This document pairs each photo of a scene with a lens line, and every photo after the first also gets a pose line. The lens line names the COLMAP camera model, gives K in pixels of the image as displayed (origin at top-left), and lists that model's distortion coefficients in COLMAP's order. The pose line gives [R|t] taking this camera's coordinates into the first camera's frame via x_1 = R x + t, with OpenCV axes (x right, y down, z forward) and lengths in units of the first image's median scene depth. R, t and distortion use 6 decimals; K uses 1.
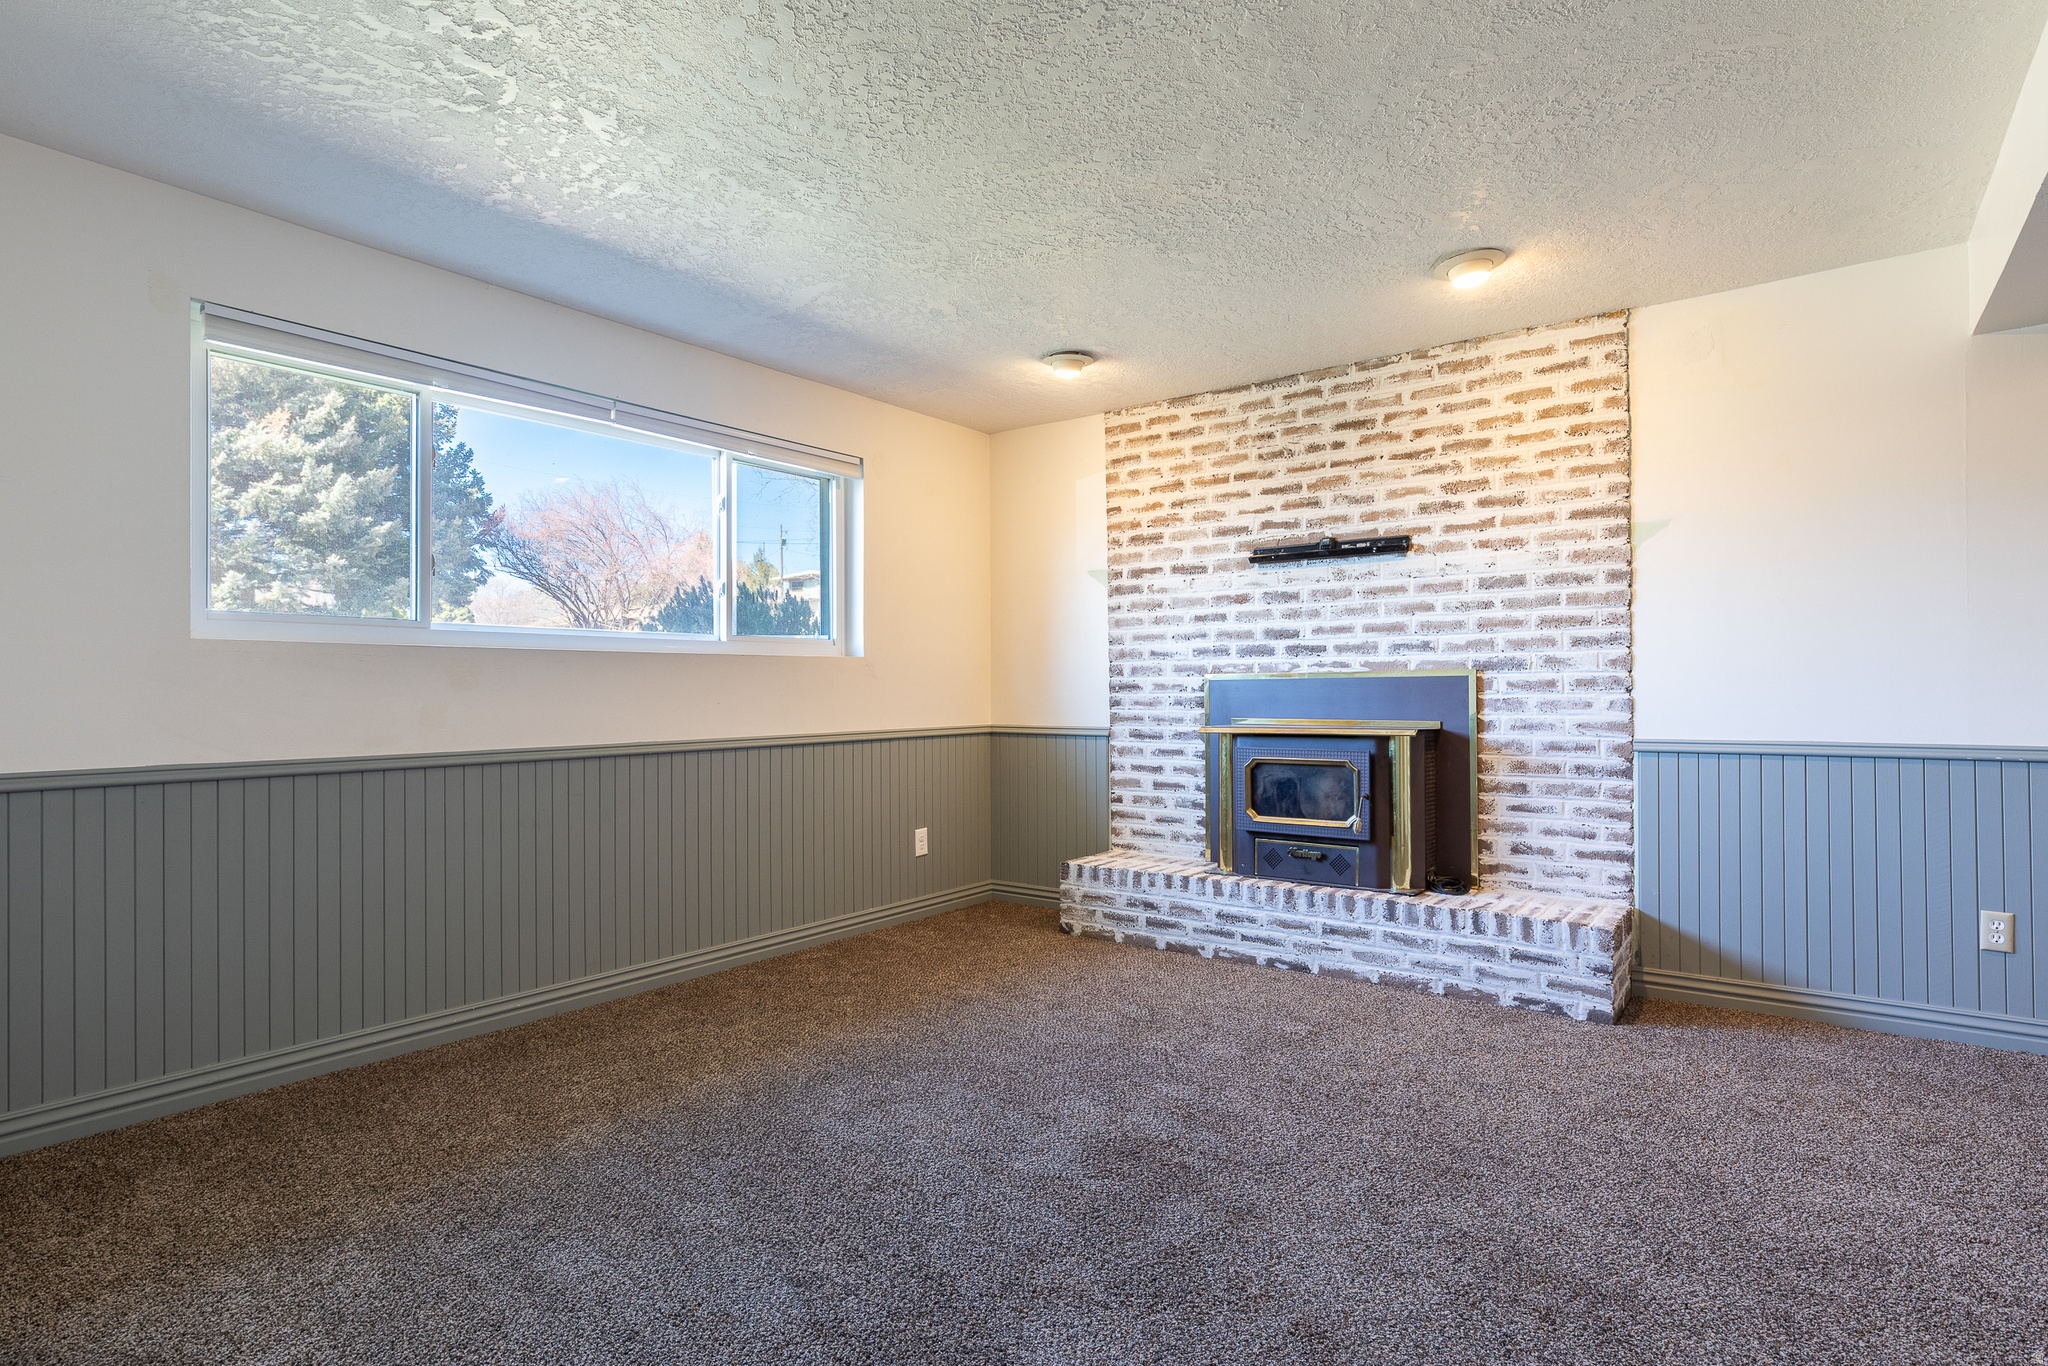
lens RADIAL K [[1031.7, 0, 1019.0], [0, 1031.7, 677.5], [0, 0, 1]] dist [0.002650, 0.000418]
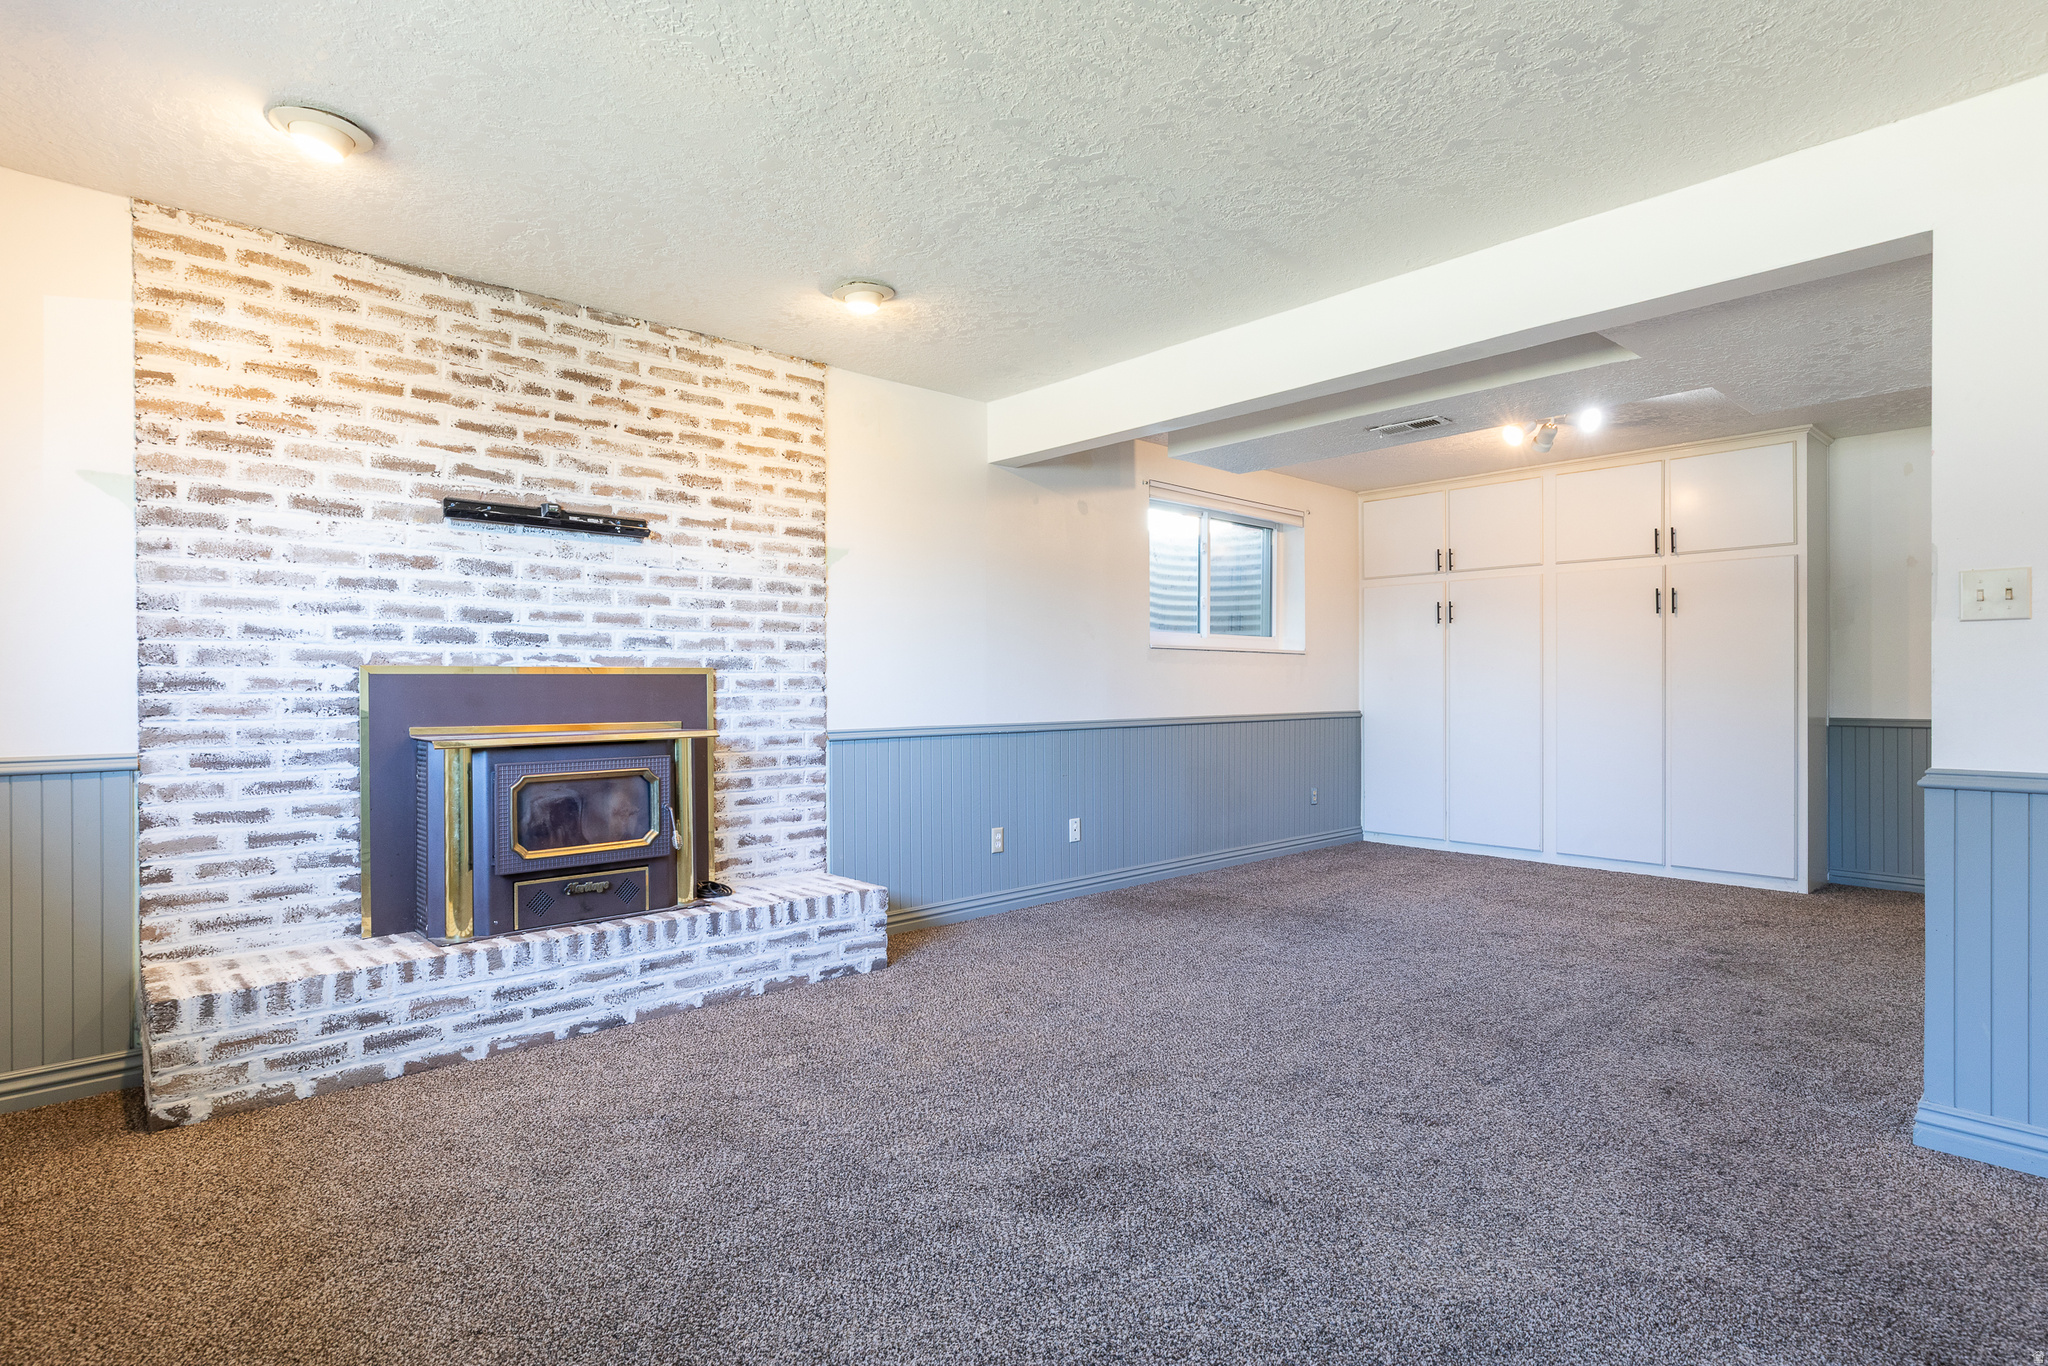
lens RADIAL K [[1031.7, 0, 1013.0], [0, 1031.7, 681.8], [0, 0, 1]] dist [0.002650, 0.000418]
pose [[0.191144, 0.011201, 0.981498, -0.455109], [-0.008105, 0.999919, -0.009833, 0.012246], [-0.981529, -0.006076, 0.191219, 0.498238]]
